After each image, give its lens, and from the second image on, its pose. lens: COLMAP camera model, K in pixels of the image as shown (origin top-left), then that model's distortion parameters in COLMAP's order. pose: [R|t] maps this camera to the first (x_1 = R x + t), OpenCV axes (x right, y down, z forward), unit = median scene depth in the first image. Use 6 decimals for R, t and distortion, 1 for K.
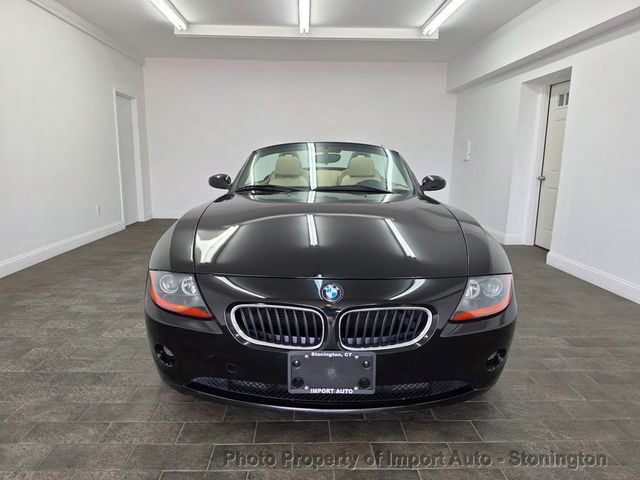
lens RADIAL K [[445.2, 0, 316.7], [0, 445.2, 242.4], [0, 0, 1]] dist [0.025148, -0.032687]
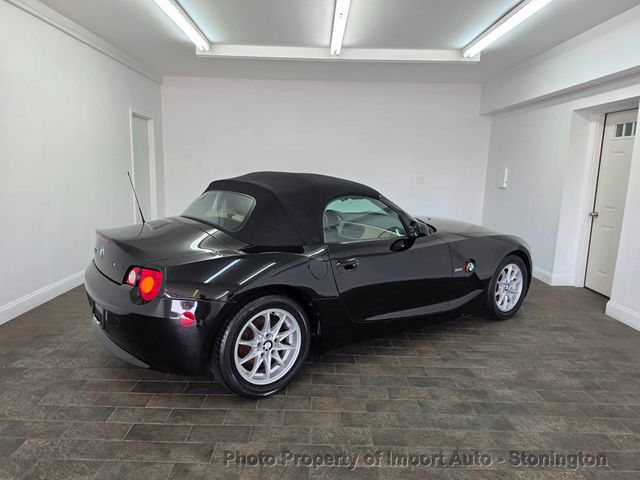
lens RADIAL K [[445.2, 0, 315.3], [0, 445.2, 242.4], [0, 0, 1]] dist [0.025148, -0.032687]
pose [[0.999541, 0.017591, -0.024653, -0.050203], [-0.018178, 0.999552, -0.023787, -0.071290], [0.024223, 0.024224, 0.999413, 0.104863]]
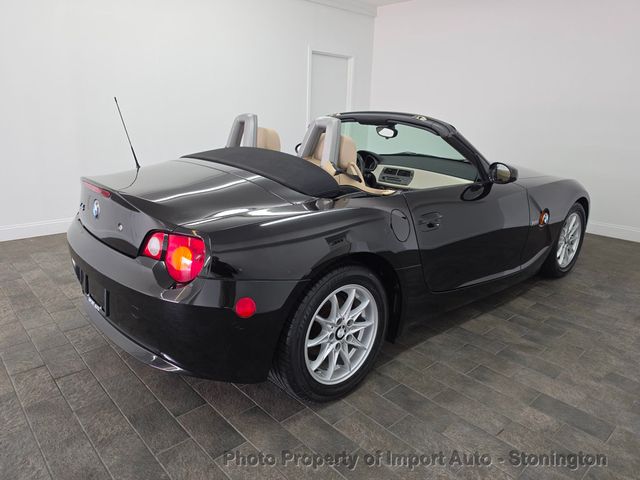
lens RADIAL K [[445.2, 0, 317.2], [0, 445.2, 245.0], [0, 0, 1]] dist [0.025148, -0.032687]
pose [[0.645248, 0.214428, -0.733264, 0.468598], [-0.159234, 0.976471, 0.145428, -0.126056], [0.747194, 0.022923, 0.664210, 0.609824]]
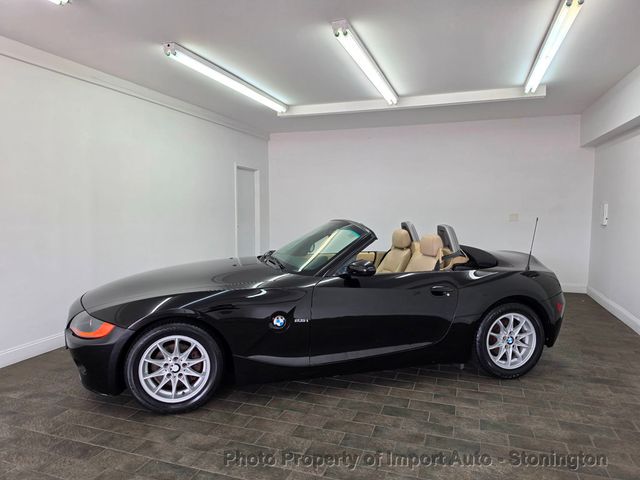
lens RADIAL K [[445.2, 0, 317.8], [0, 445.2, 238.8], [0, 0, 1]] dist [0.025148, -0.032687]
pose [[0.934334, 0.014758, -0.356092, 0.224328], [-0.055718, 0.992905, -0.105044, -0.069118], [0.352016, 0.117987, 0.928528, 0.060282]]
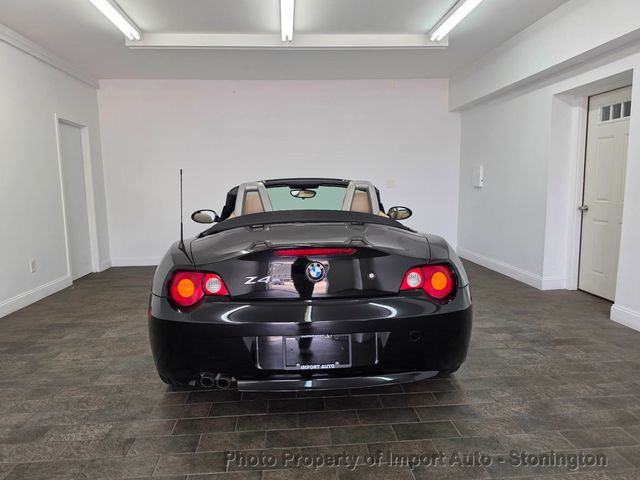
lens RADIAL K [[445.2, 0, 317.7], [0, 445.2, 240.5], [0, 0, 1]] dist [0.025148, -0.032687]
pose [[0.998546, -0.035396, 0.040667, -0.023596], [0.037849, 0.997407, -0.061205, -0.068802], [-0.038395, 0.062655, 0.997296, 0.267050]]
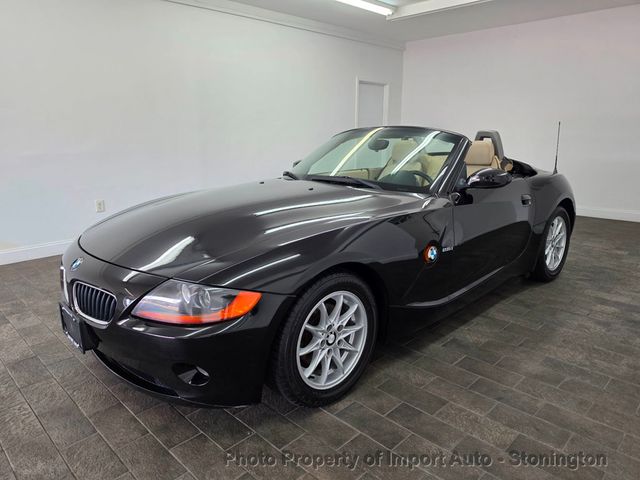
lens RADIAL K [[445.2, 0, 317.6], [0, 445.2, 240.3], [0, 0, 1]] dist [0.025148, -0.032687]
pose [[0.701042, 0.161146, -0.694674, 0.474535], [-0.132698, 0.986598, 0.094951, -0.052764], [0.700665, 0.025617, 0.713030, 0.210787]]
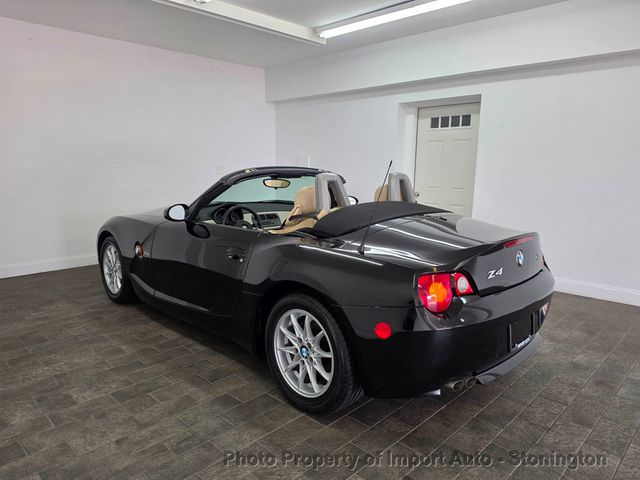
lens RADIAL K [[445.2, 0, 311.2], [0, 445.2, 232.8], [0, 0, 1]] dist [0.025148, -0.032687]
pose [[0.723321, -0.103395, 0.682727, -0.531748], [0.129009, 0.991552, 0.013485, -0.128254], [-0.678353, 0.078324, 0.730549, 0.520718]]
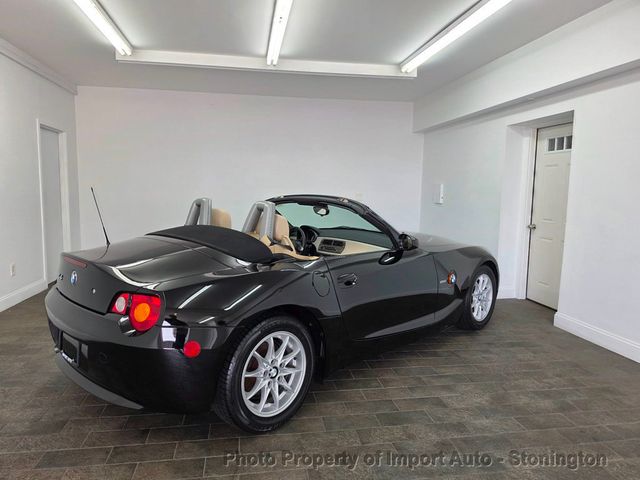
lens RADIAL K [[445.2, 0, 316.1], [0, 445.2, 237.8], [0, 0, 1]] dist [0.025148, -0.032687]
pose [[0.991039, -0.011367, 0.133088, -0.079961], [0.021973, 0.996672, -0.078495, -0.075255], [-0.131753, 0.080716, 0.987991, 0.191716]]
